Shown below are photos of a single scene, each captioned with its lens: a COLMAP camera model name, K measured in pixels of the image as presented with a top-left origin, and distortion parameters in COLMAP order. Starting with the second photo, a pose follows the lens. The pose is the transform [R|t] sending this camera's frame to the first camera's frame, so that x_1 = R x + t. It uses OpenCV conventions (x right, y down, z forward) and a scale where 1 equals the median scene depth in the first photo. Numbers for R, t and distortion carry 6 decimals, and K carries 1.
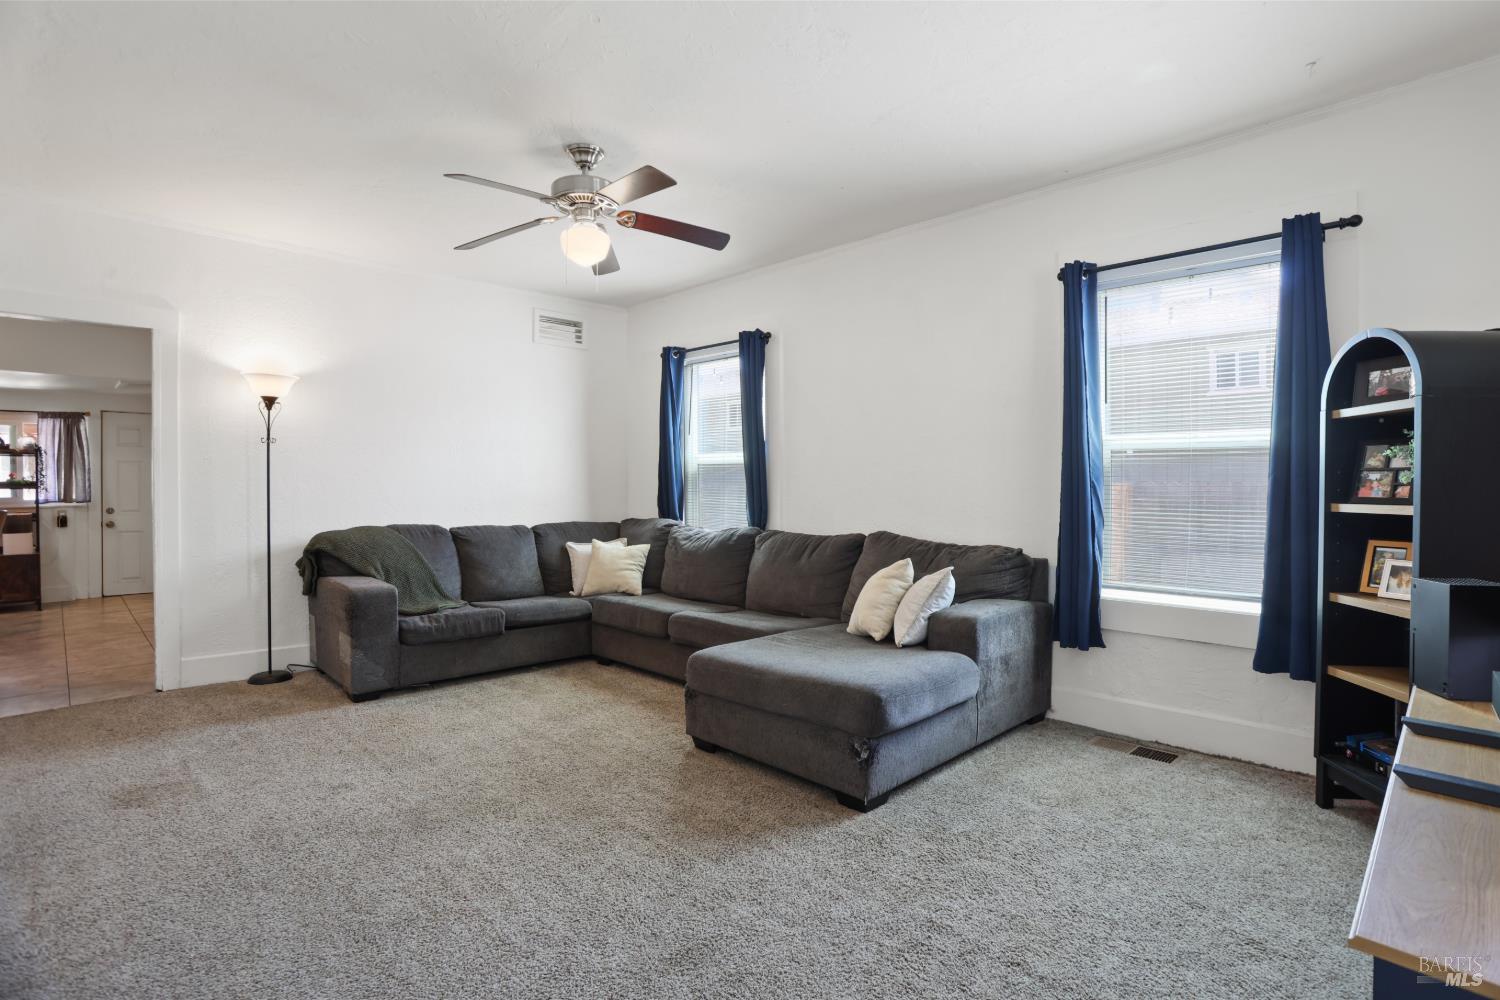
lens RADIAL K [[733.3, 0, 762.4], [0, 733.3, 487.9], [0, 0, 1]] dist [-0.030029, 0.009041]
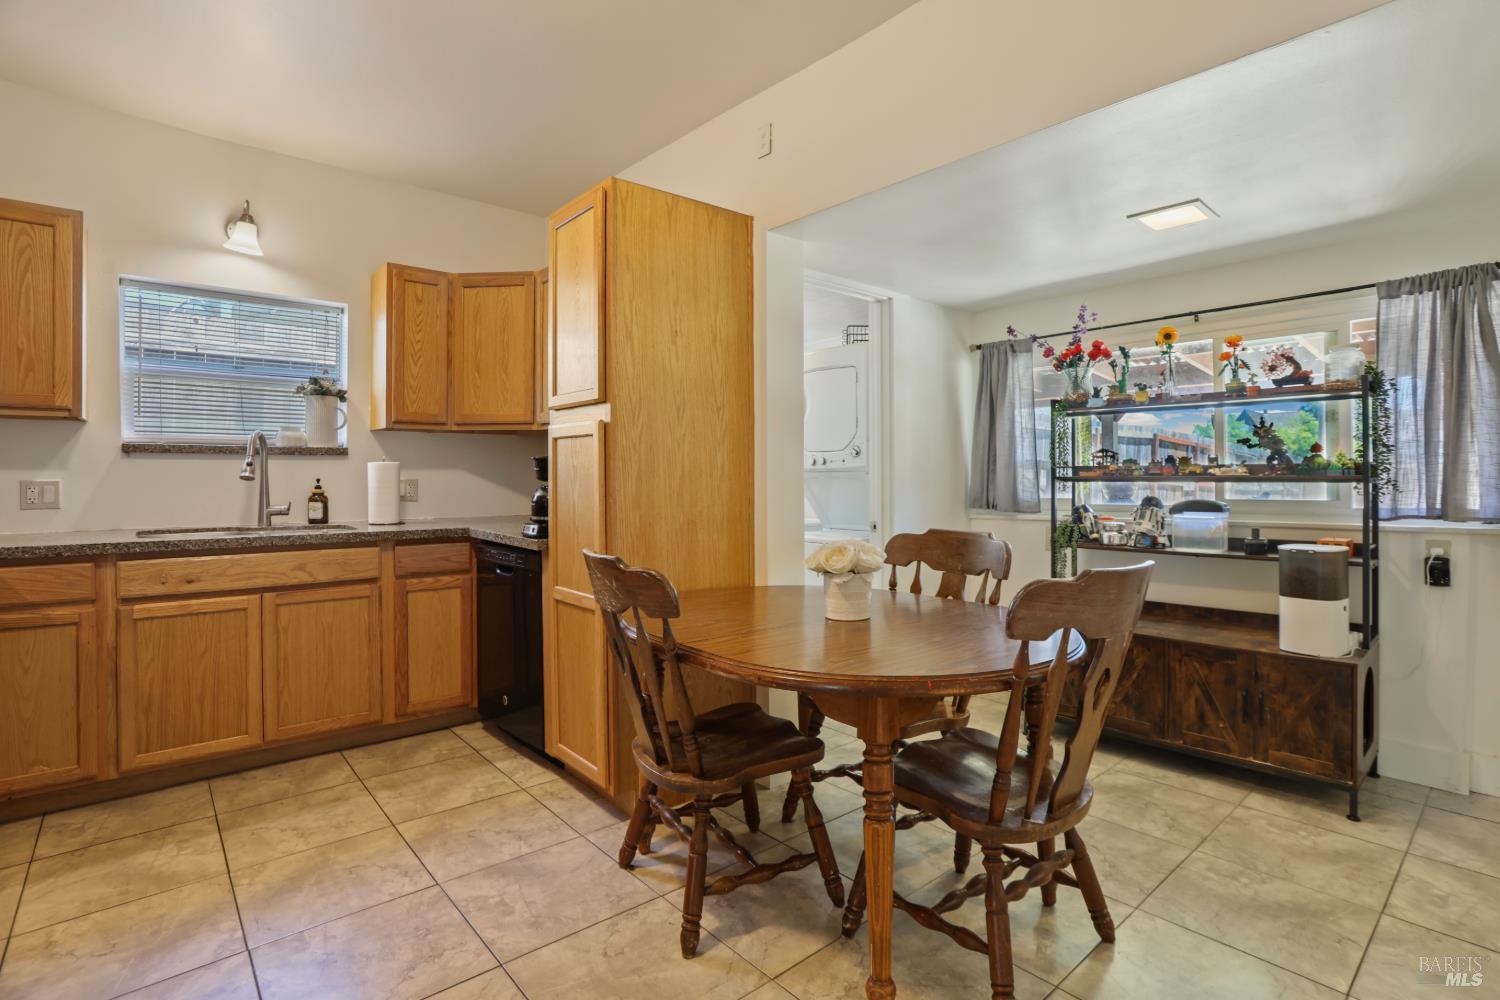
lens RADIAL K [[733.3, 0, 747.0], [0, 733.3, 485.9], [0, 0, 1]] dist [-0.030029, 0.009041]
pose [[-0.070145, 0.003979, -0.997529, -0.980443], [0.000549, 0.999992, 0.003950, 0.003215], [0.997537, -0.000270, -0.070146, 1.129313]]
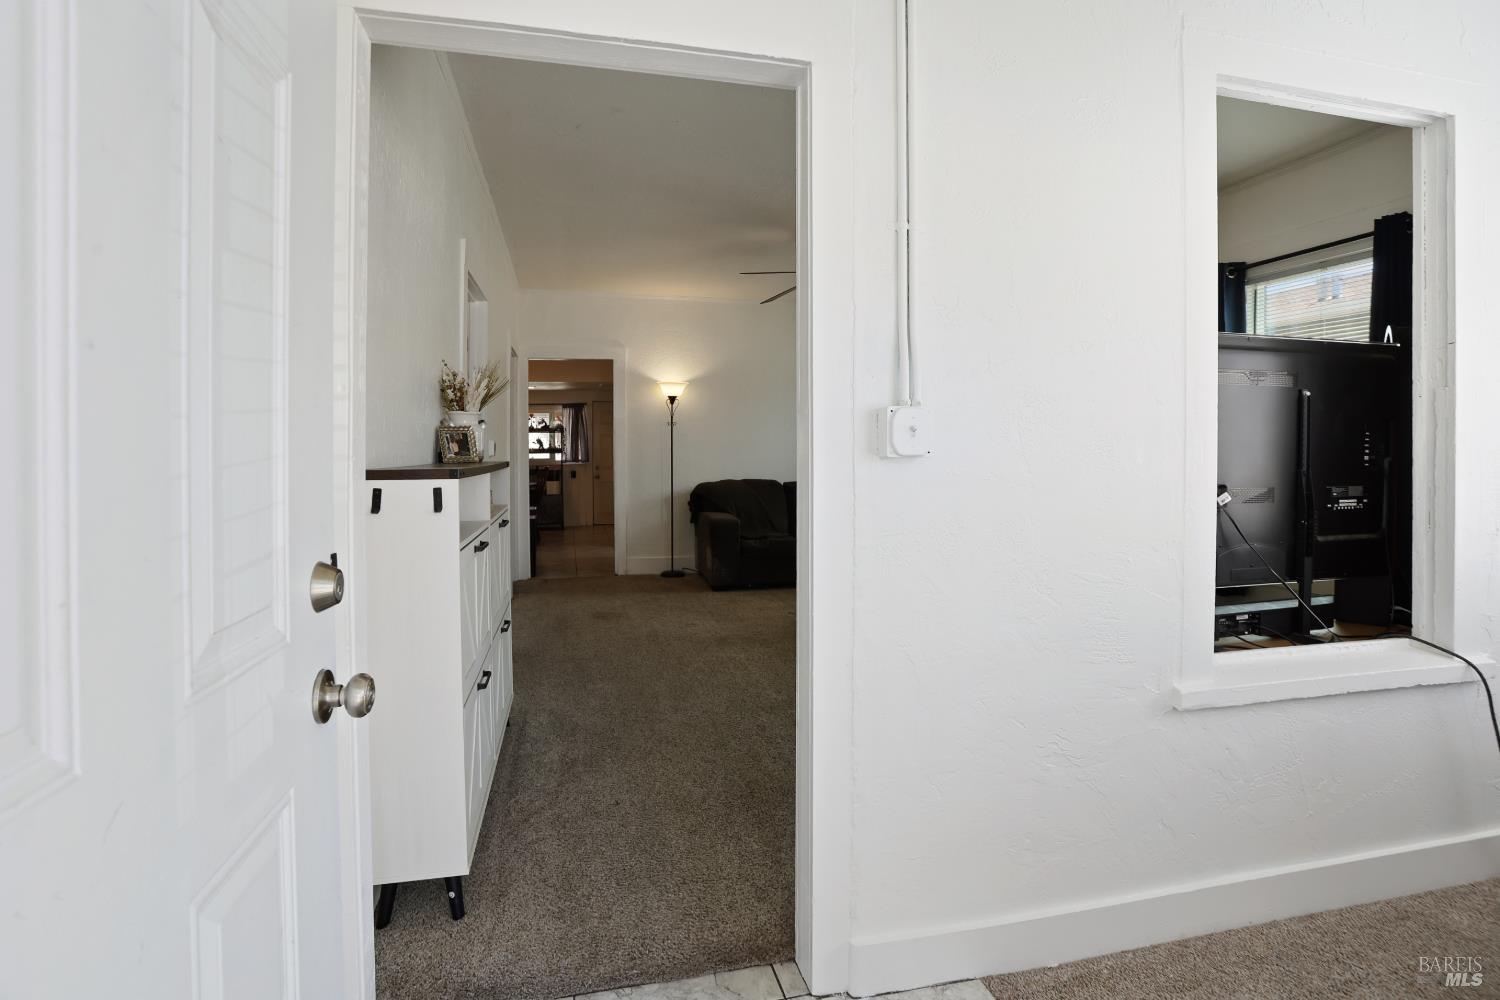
lens RADIAL K [[733.3, 0, 734.3], [0, 733.3, 464.6], [0, 0, 1]] dist [-0.030029, 0.009041]
pose [[0.848798, 0.013224, -0.528552, 0.266635], [-0.005518, 0.999854, 0.016155, -0.002068], [0.528689, -0.010796, 0.848747, -0.271633]]
